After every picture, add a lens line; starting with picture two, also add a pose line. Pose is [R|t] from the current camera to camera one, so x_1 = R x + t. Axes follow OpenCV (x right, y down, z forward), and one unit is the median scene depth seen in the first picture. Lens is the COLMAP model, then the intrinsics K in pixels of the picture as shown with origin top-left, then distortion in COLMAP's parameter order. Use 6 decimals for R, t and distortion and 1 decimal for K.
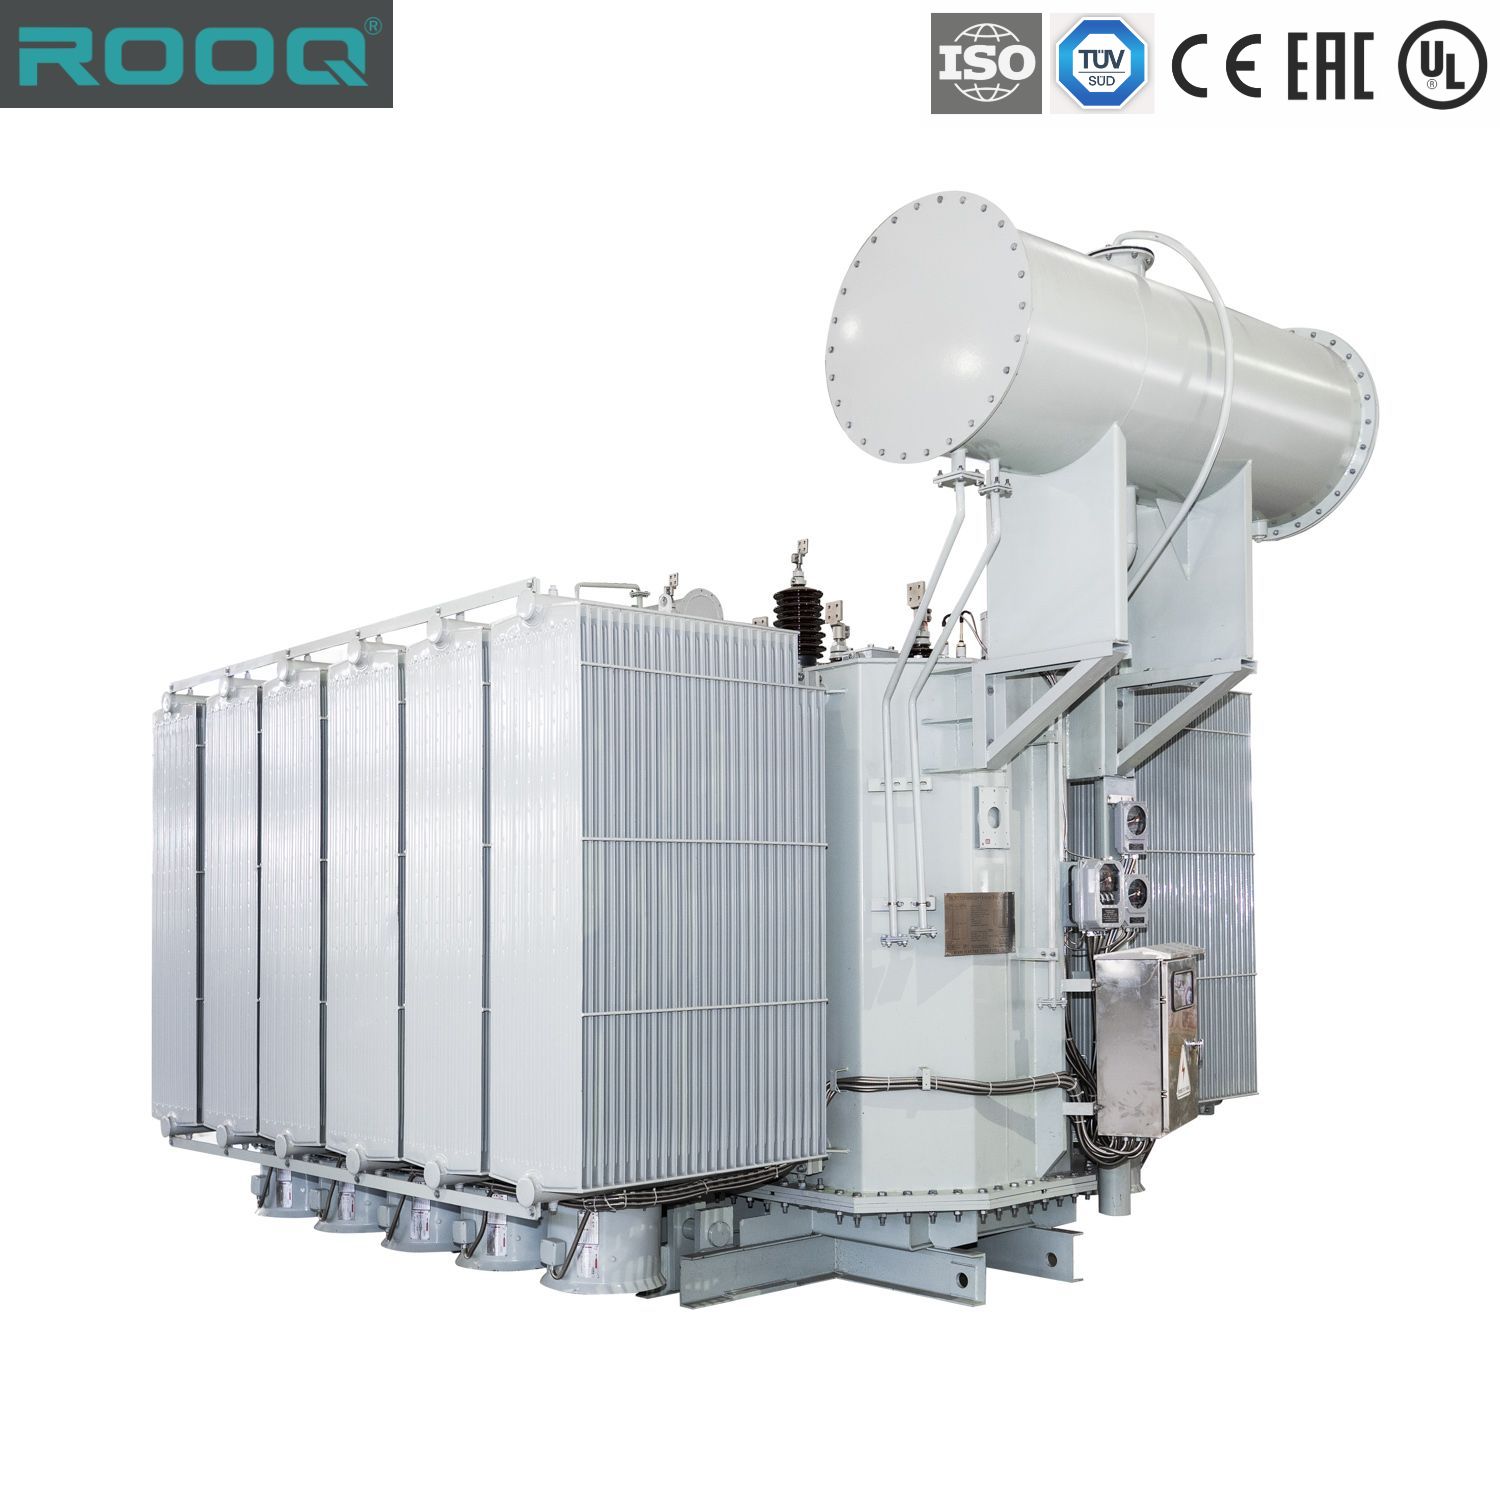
lens RADIAL K [[1419.9, 0, 748.8], [0, 1419.9, 762.0], [0, 0, 1]] dist [0.013207, 0.000000]
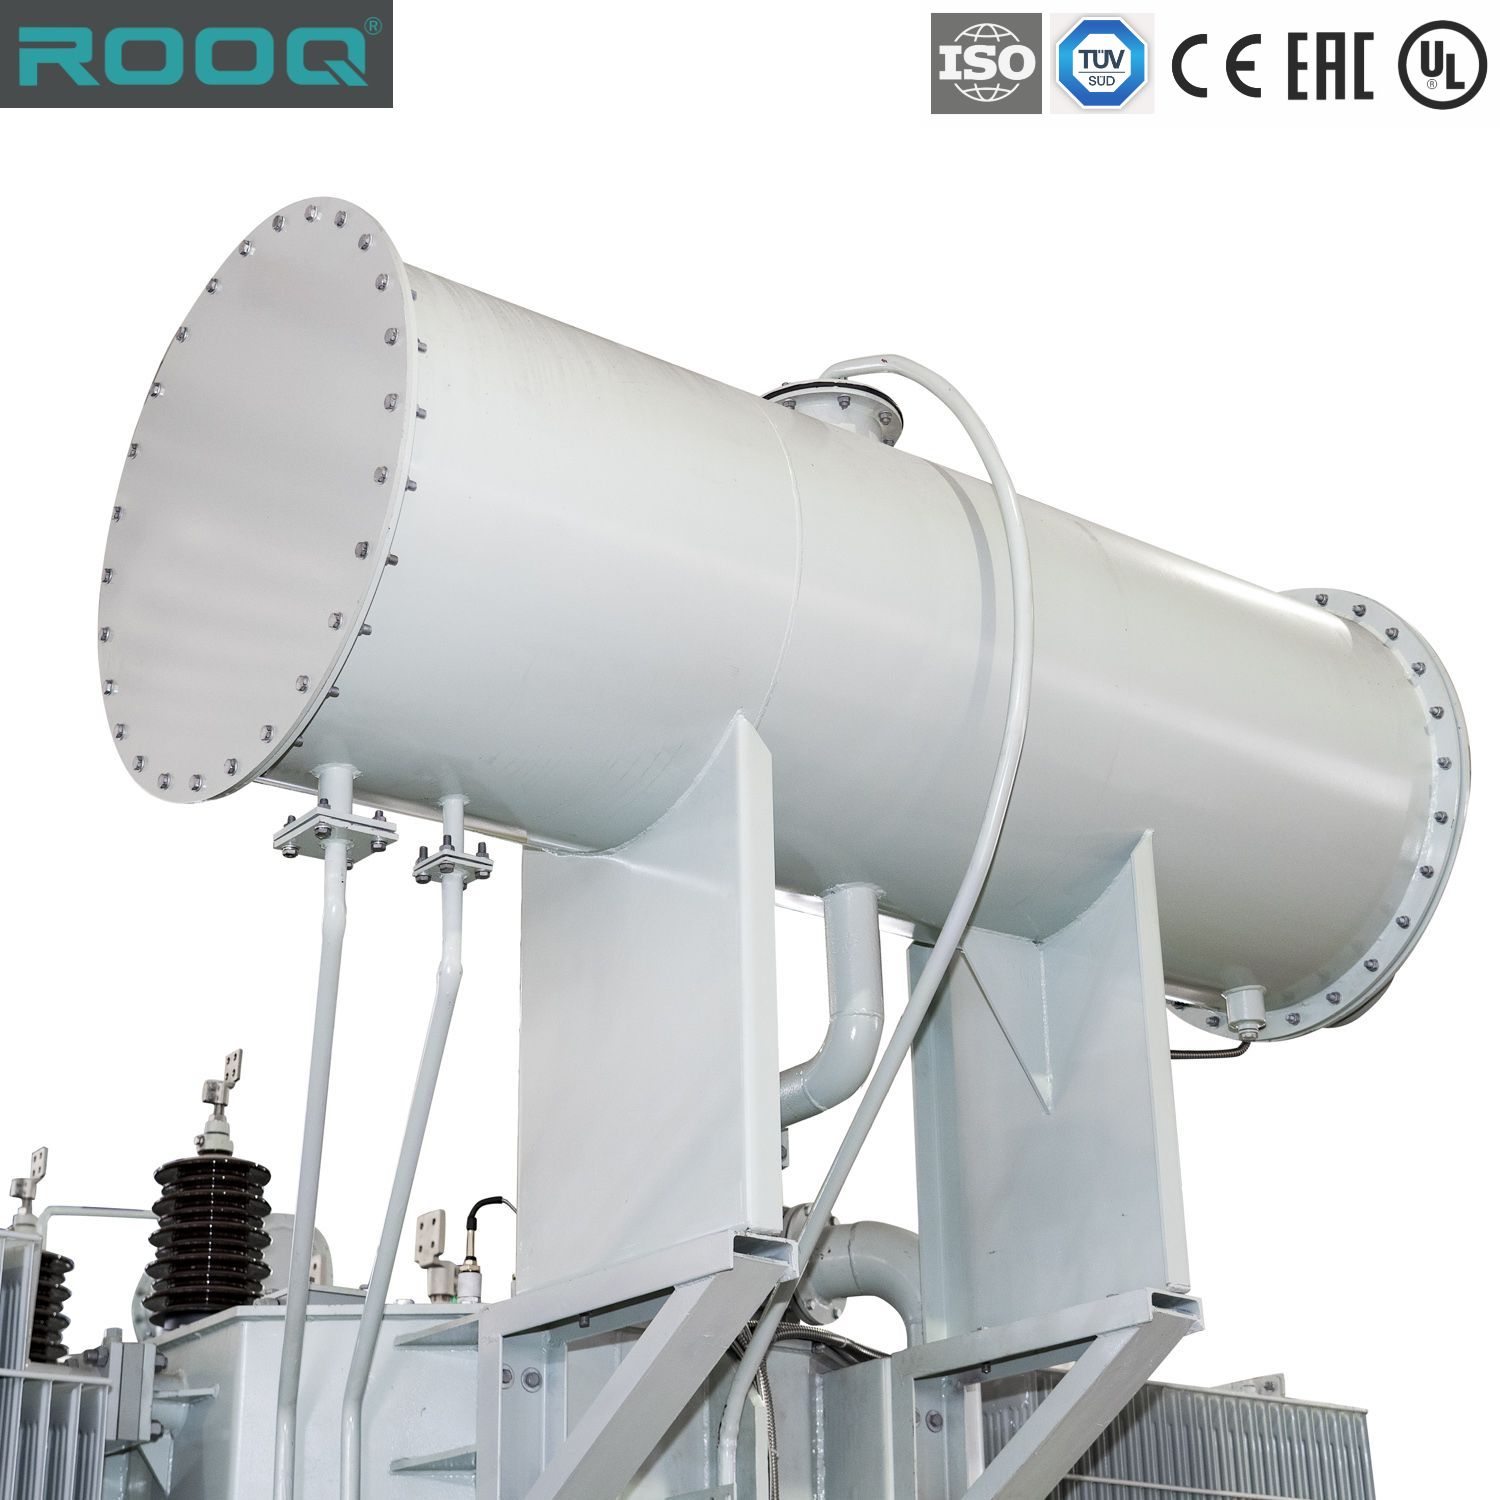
lens RADIAL K [[2409.7, 0, 749.2], [0, 2409.7, 747.9], [0, 0, 1]] dist [0.047898, 0.000000]
pose [[0.999712, -0.017919, -0.015934, 0.226703], [0.011604, 0.943039, -0.332479, 0.008385], [0.020984, 0.332198, 0.942976, 0.271559]]
